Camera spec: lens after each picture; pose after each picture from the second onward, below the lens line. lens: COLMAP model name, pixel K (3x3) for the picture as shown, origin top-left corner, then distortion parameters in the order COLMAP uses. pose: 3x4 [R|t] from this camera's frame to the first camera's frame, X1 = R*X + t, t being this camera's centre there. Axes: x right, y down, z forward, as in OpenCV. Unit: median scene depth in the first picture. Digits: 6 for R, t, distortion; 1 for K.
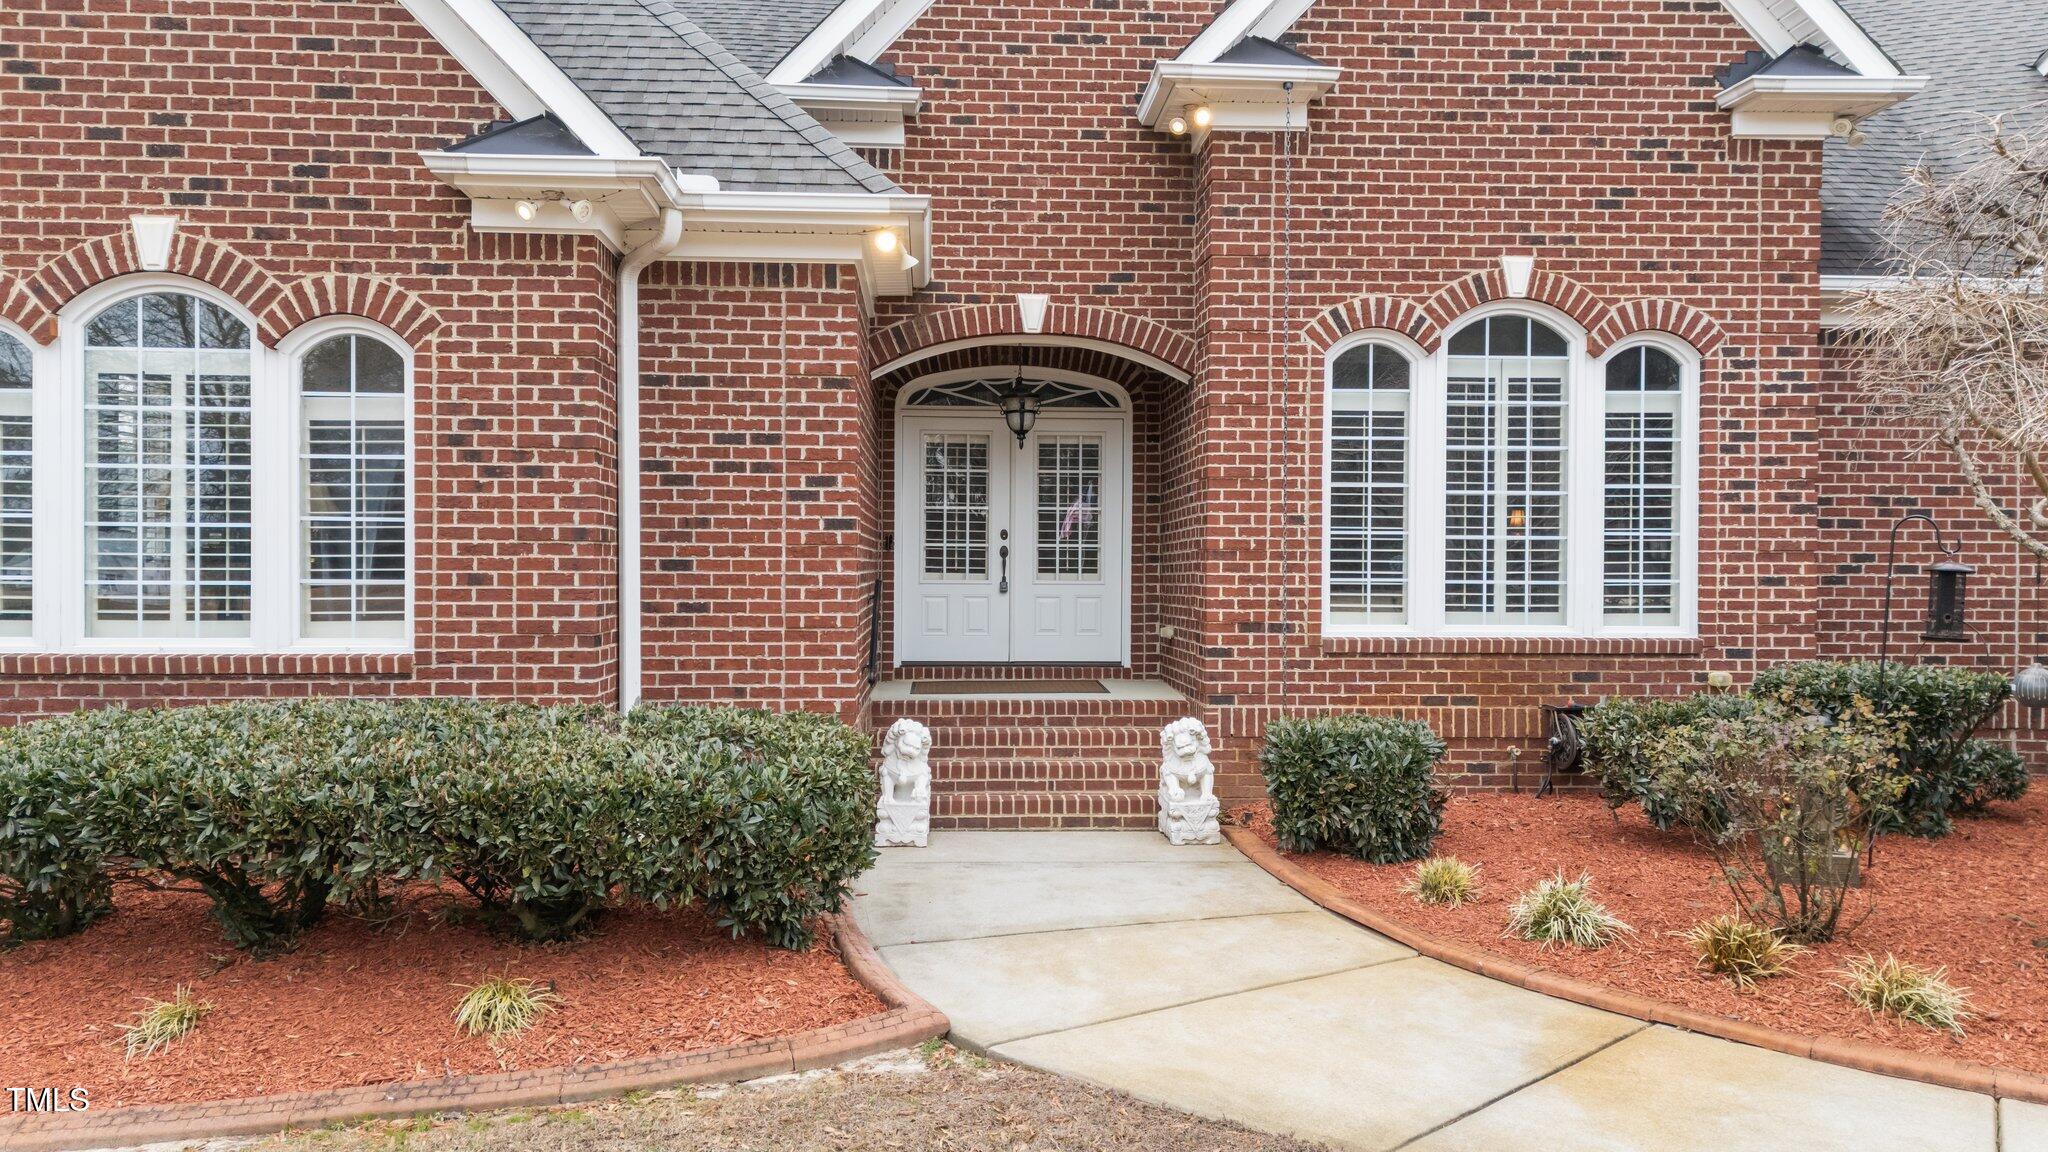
lens RADIAL K [[1436.5, 0, 1031.7], [0, 1436.5, 567.9], [0, 0, 1]] dist [0.113704, -0.150360]
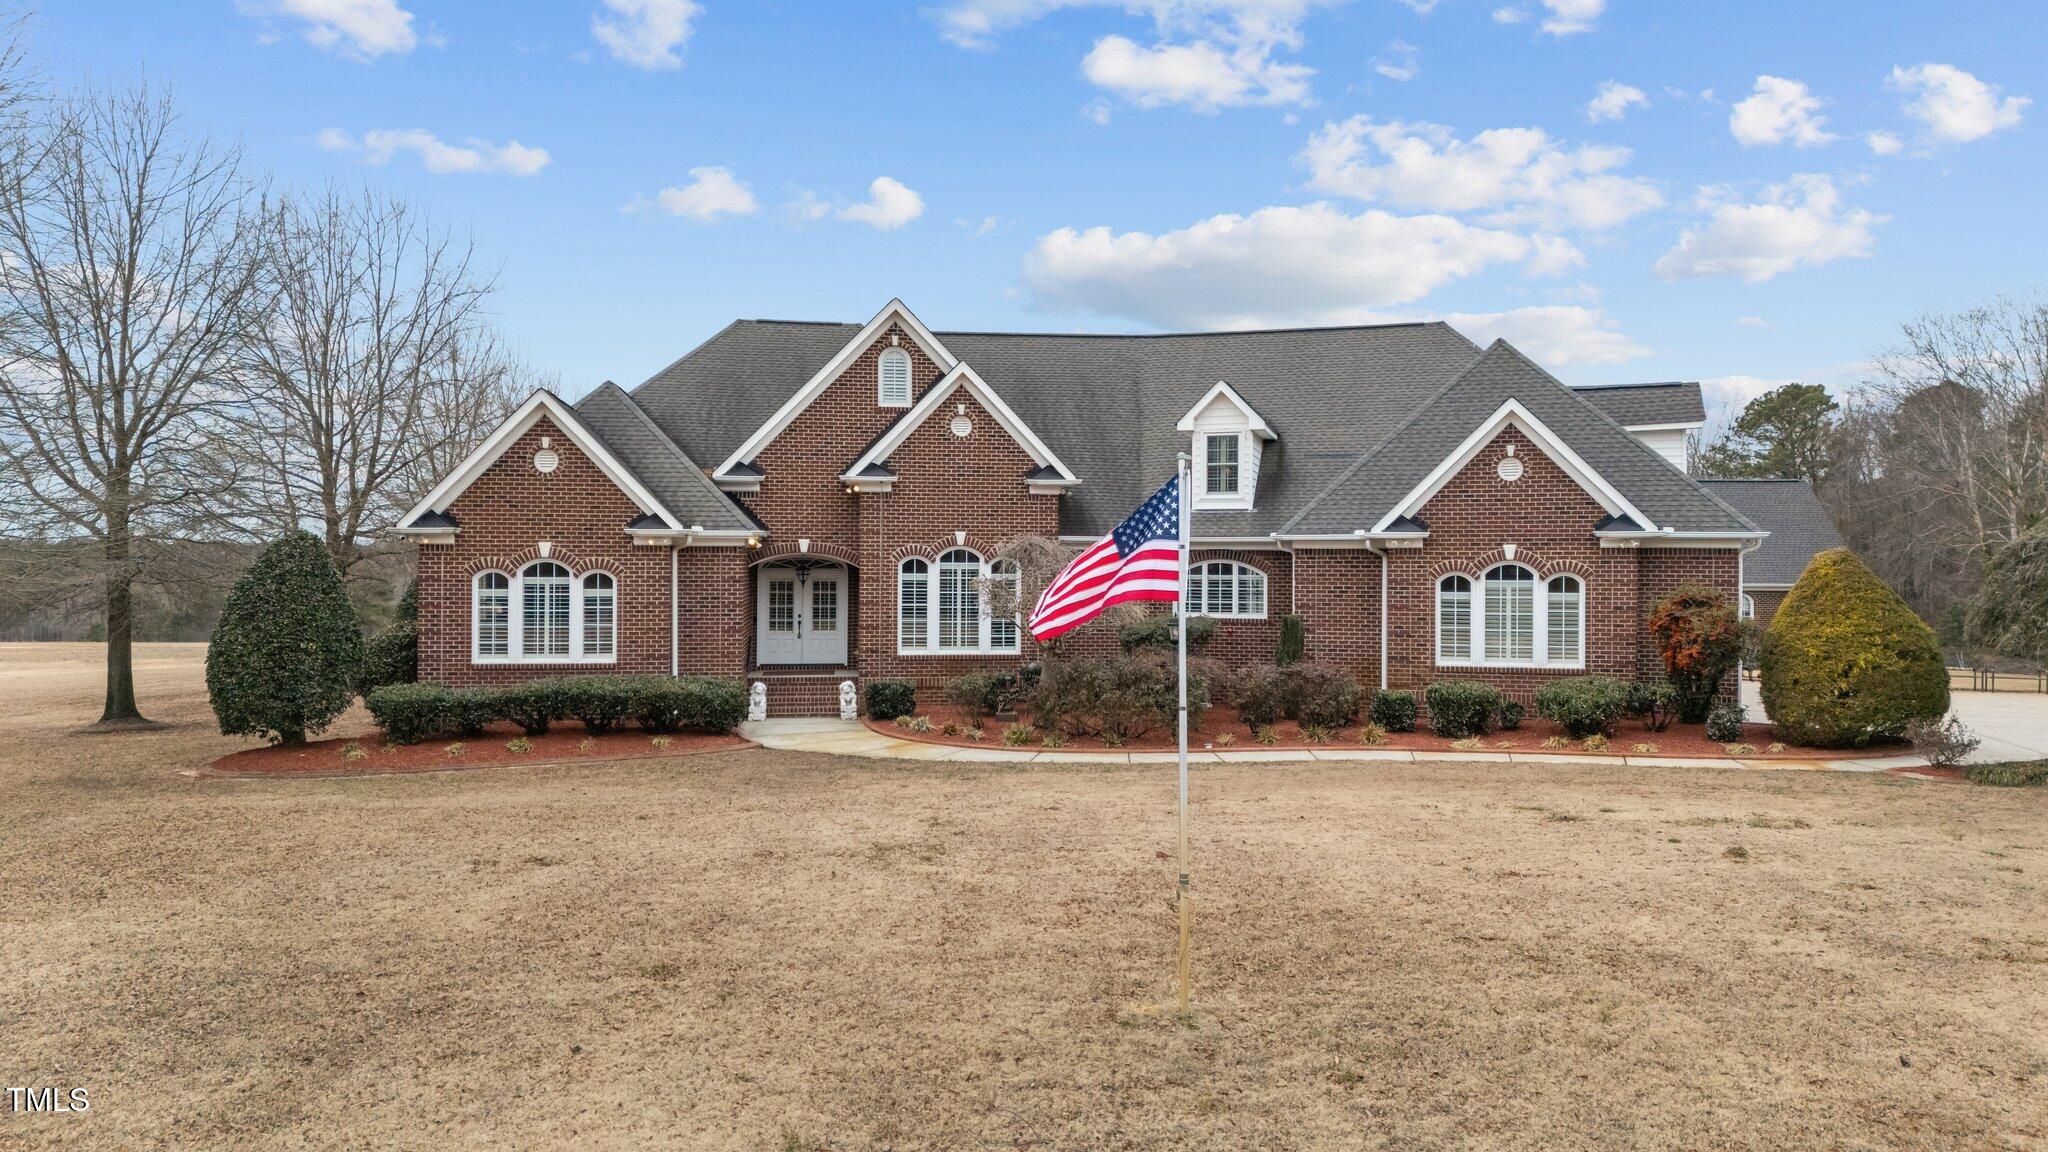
lens RADIAL K [[1436.5, 0, 1031.7], [0, 1436.5, 567.9], [0, 0, 1]] dist [0.113704, -0.150360]
pose [[0.997389, 0.000554, 0.072220, 0.271887], [-0.000635, 0.999999, 0.001090, -0.144270], [-0.072220, -0.001133, 0.997388, -2.122008]]
